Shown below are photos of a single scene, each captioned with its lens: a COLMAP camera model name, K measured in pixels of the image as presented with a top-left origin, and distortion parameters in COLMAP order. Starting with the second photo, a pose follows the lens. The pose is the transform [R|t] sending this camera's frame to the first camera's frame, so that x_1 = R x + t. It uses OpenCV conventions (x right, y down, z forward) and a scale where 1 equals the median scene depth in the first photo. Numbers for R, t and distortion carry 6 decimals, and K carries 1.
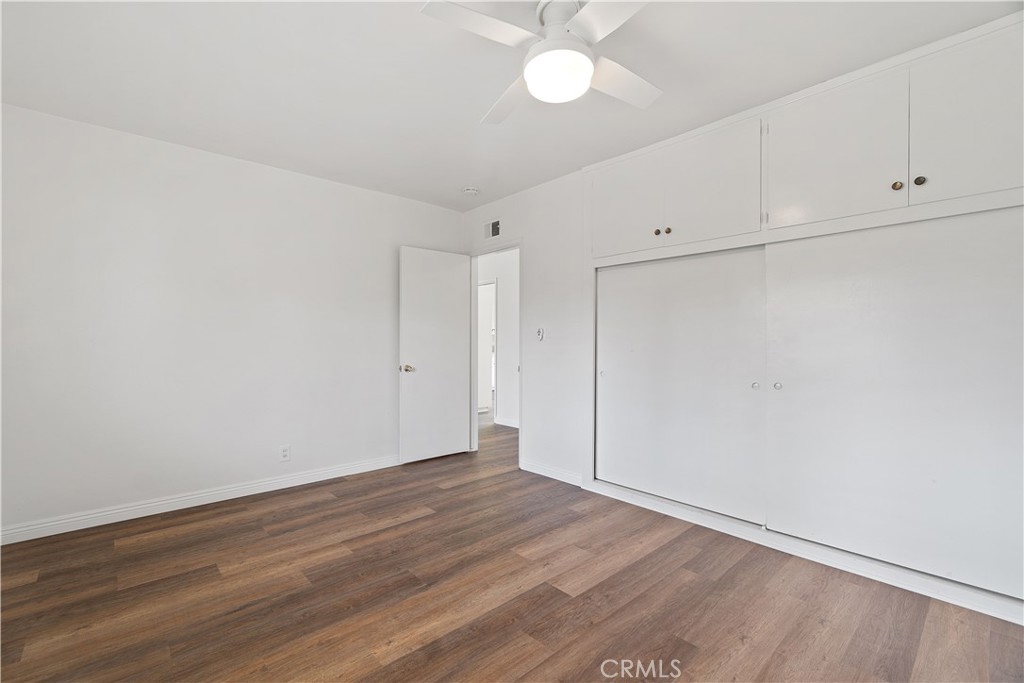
lens RADIAL K [[447.9, 0, 517.0], [0, 447.9, 344.0], [0, 0, 1]] dist [-0.000327, -0.000125]
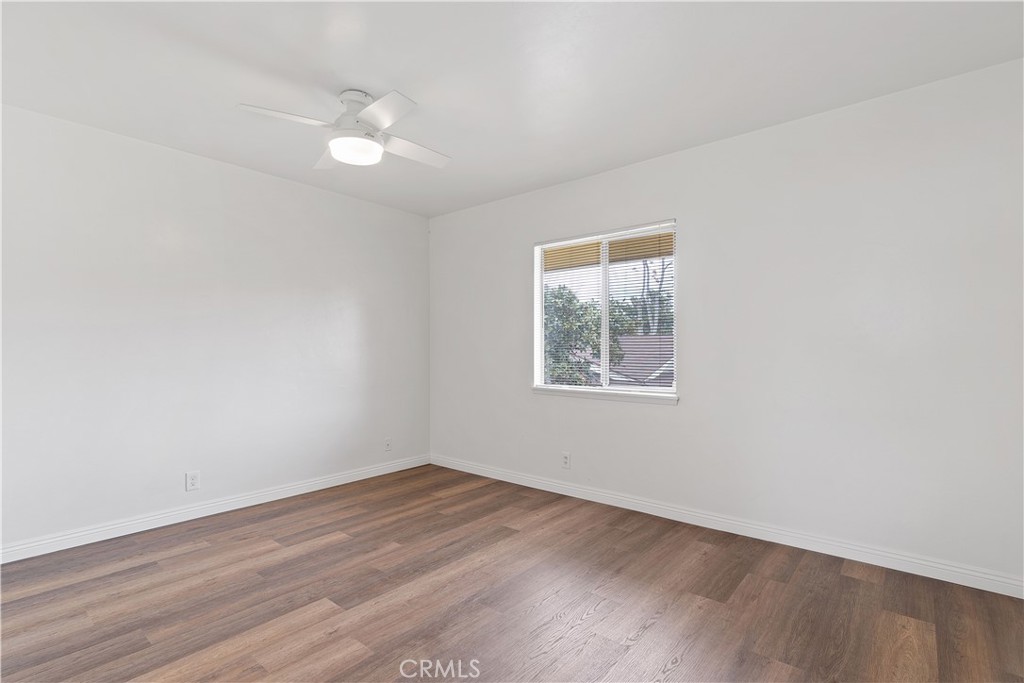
lens RADIAL K [[474.9, 0, 512.0], [0, 474.9, 344.8], [0, 0, 1]] dist [0.000922, 0.000071]
pose [[-0.992390, 0.001818, -0.123122, -0.157314], [0.003115, 0.999942, -0.010342, -0.007043], [0.123096, -0.010647, -0.992338, 2.021442]]
